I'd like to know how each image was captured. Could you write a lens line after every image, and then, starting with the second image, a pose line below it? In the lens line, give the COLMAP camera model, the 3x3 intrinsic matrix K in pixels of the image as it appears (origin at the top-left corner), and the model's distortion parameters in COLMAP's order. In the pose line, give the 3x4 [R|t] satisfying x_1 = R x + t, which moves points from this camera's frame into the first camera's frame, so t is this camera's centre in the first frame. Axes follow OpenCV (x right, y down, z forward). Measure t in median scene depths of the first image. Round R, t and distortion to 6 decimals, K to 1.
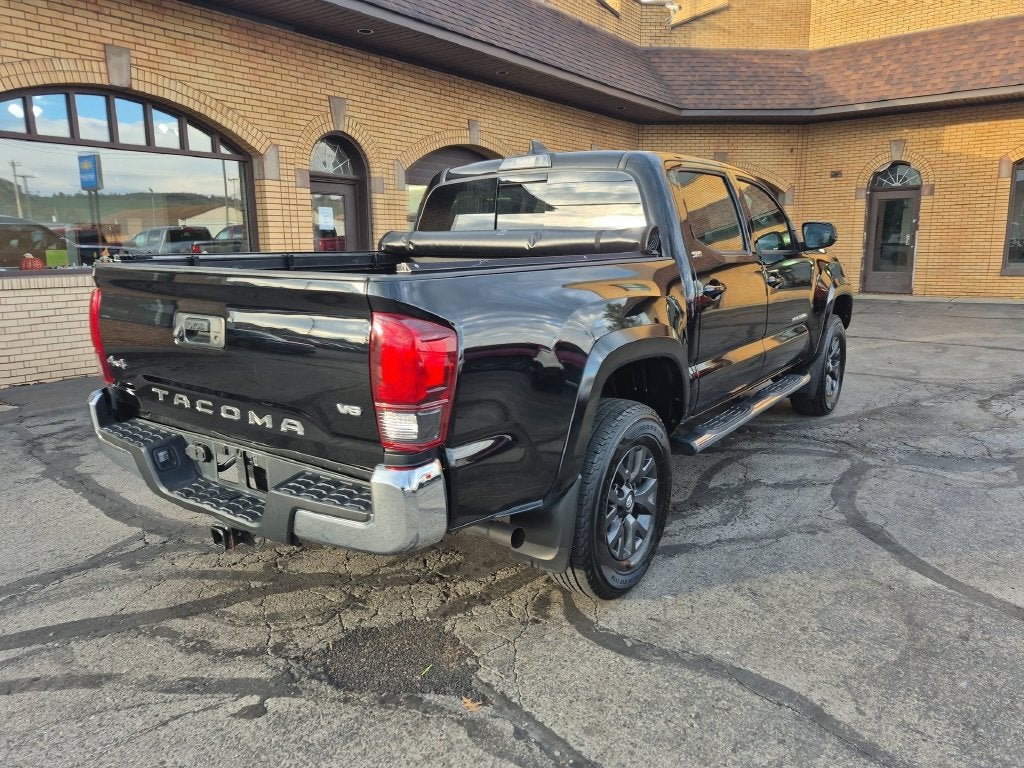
lens RADIAL K [[713.6, 0, 511.2], [0, 713.6, 373.1], [0, 0, 1]] dist [0.058284, -0.046829]
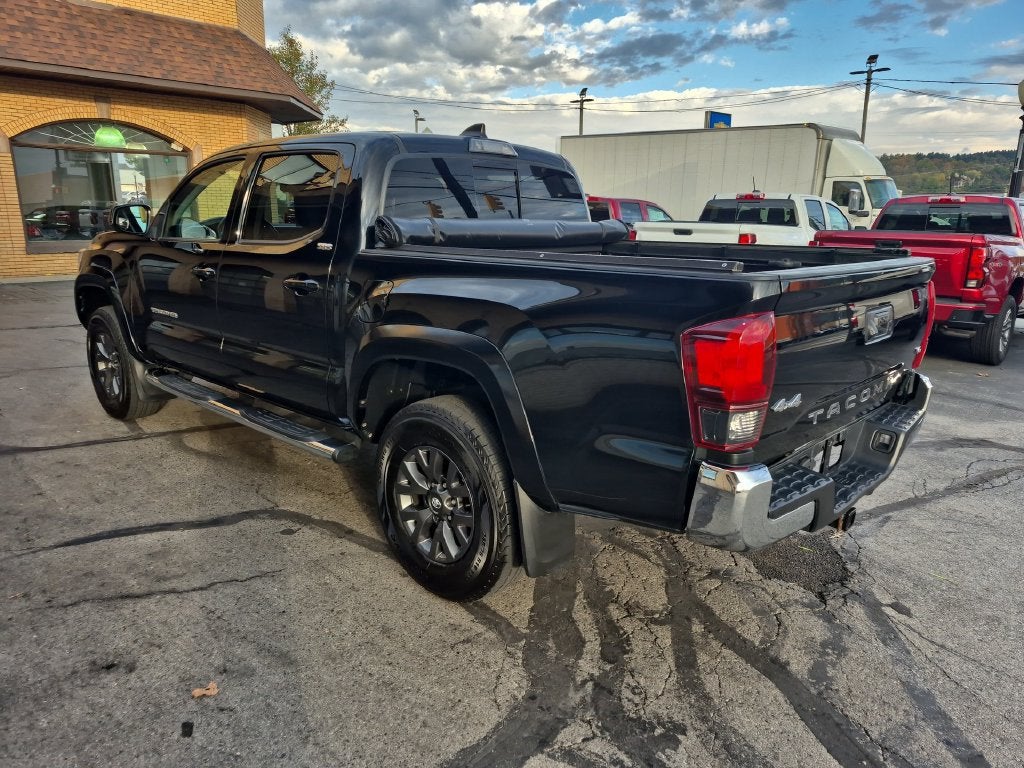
lens RADIAL K [[713.6, 0, 511.2], [0, 713.6, 373.1], [0, 0, 1]] dist [0.058284, -0.046829]
pose [[0.112378, -0.202349, 0.972844, -0.713650], [0.164986, 0.969256, 0.182545, -0.127036], [-0.979873, 0.139992, 0.142308, 0.640707]]
